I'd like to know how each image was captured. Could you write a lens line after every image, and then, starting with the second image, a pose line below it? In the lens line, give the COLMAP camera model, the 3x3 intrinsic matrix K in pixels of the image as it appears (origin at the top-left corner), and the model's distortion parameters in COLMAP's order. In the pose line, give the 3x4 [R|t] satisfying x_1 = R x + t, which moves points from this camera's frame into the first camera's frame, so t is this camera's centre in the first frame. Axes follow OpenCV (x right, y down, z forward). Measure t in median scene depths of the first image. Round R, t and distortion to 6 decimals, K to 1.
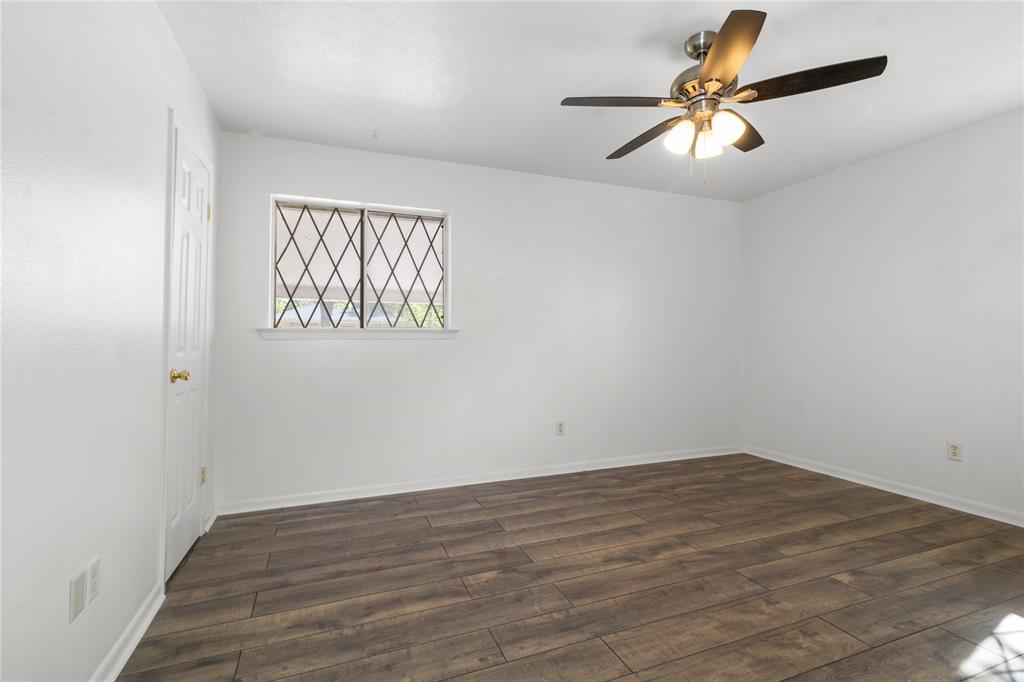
lens RADIAL K [[476.8, 0, 513.1], [0, 476.8, 337.5], [0, 0, 1]] dist [-0.001682, -0.000388]
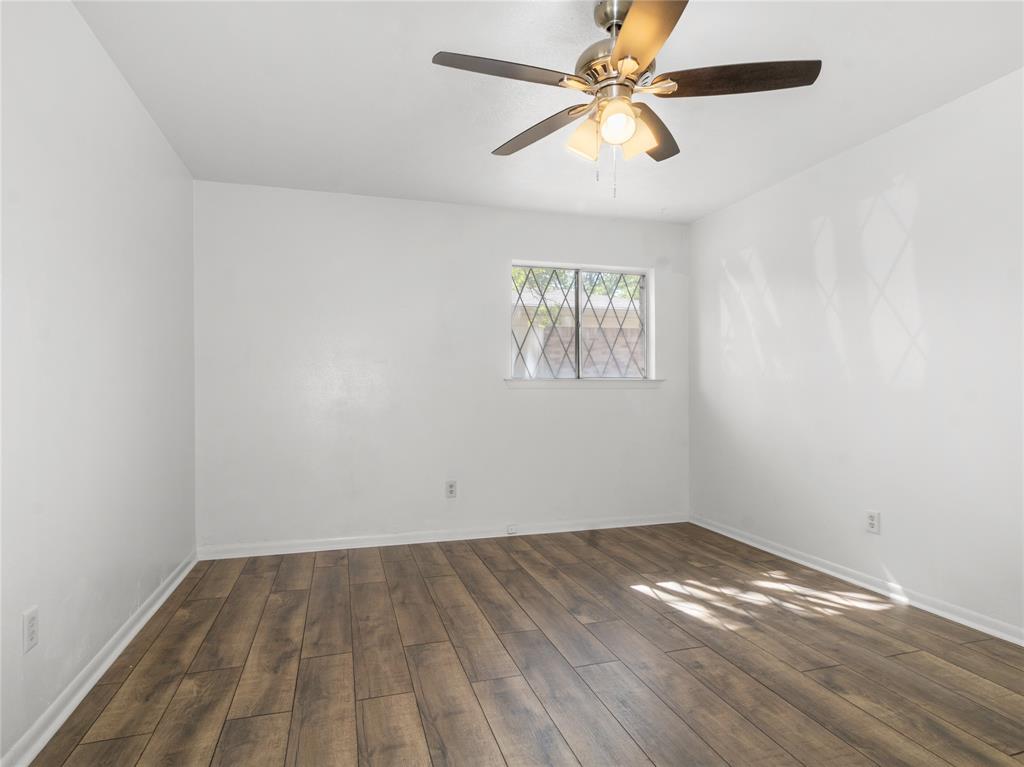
lens RADIAL K [[559.2, 0, 512.8], [0, 559.2, 387.7], [0, 0, 1]] dist [0.001966, -0.000345]
pose [[0.079415, 0.006618, 0.996820, -0.445959], [-0.005806, 0.999964, -0.006177, 0.009563], [-0.996825, -0.005297, 0.079450, 0.895000]]
